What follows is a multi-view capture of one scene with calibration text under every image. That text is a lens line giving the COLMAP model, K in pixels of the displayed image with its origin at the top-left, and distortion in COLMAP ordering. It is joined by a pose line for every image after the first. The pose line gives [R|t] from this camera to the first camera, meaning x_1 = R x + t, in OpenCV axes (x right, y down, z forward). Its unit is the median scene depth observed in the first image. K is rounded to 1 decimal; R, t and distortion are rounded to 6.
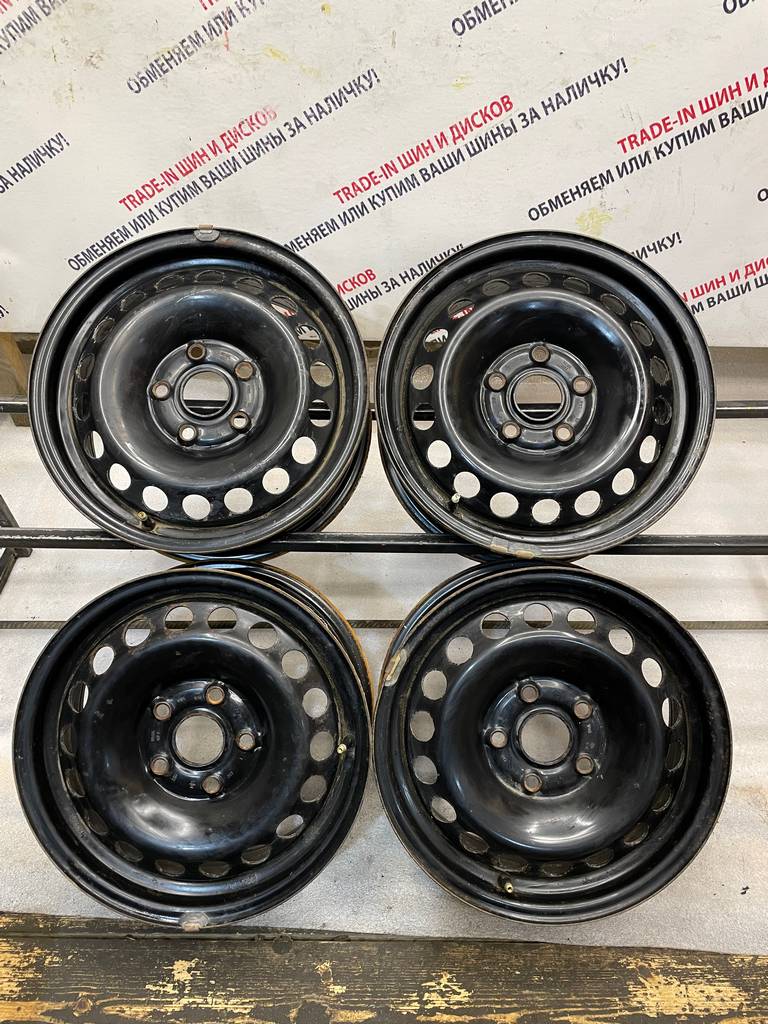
lens RADIAL K [[784.3, 0, 382.3], [0, 784.3, 516.6], [0, 0, 1]] dist [0.076000, -0.108467]
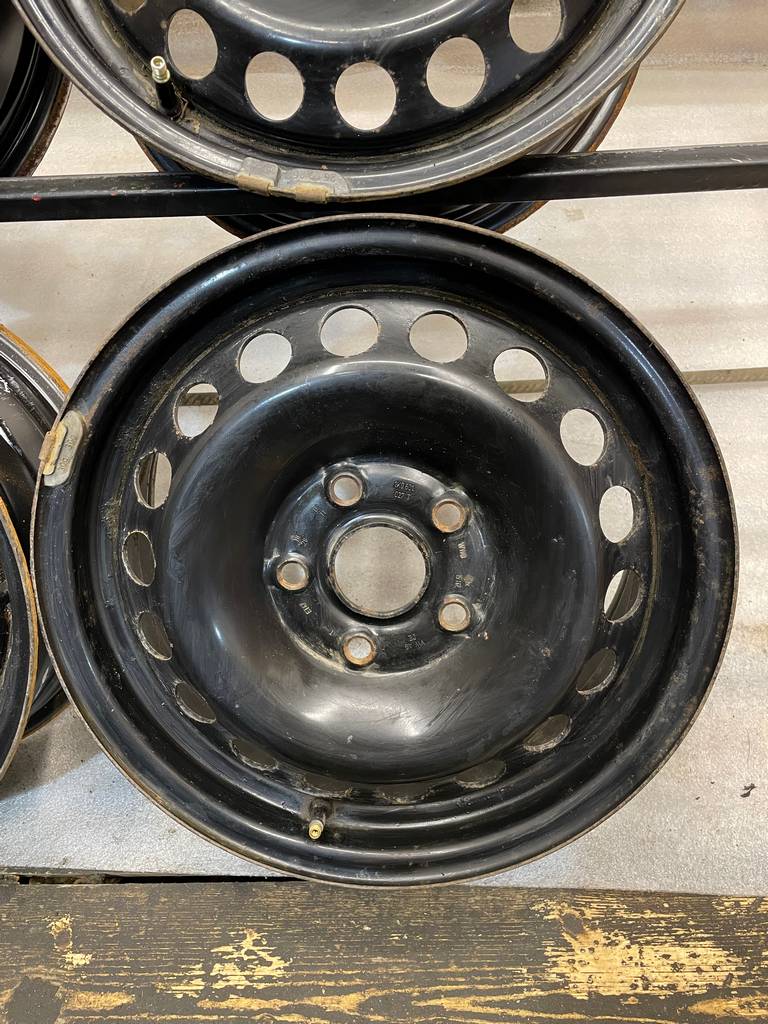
lens RADIAL K [[784.3, 0, 377.2], [0, 784.3, 518.0], [0, 0, 1]] dist [0.076000, -0.108467]
pose [[0.998633, -0.033463, -0.040150, 0.196463], [0.041863, 0.972032, 0.231085, 0.107965], [0.031295, -0.232450, 0.972105, 0.430992]]
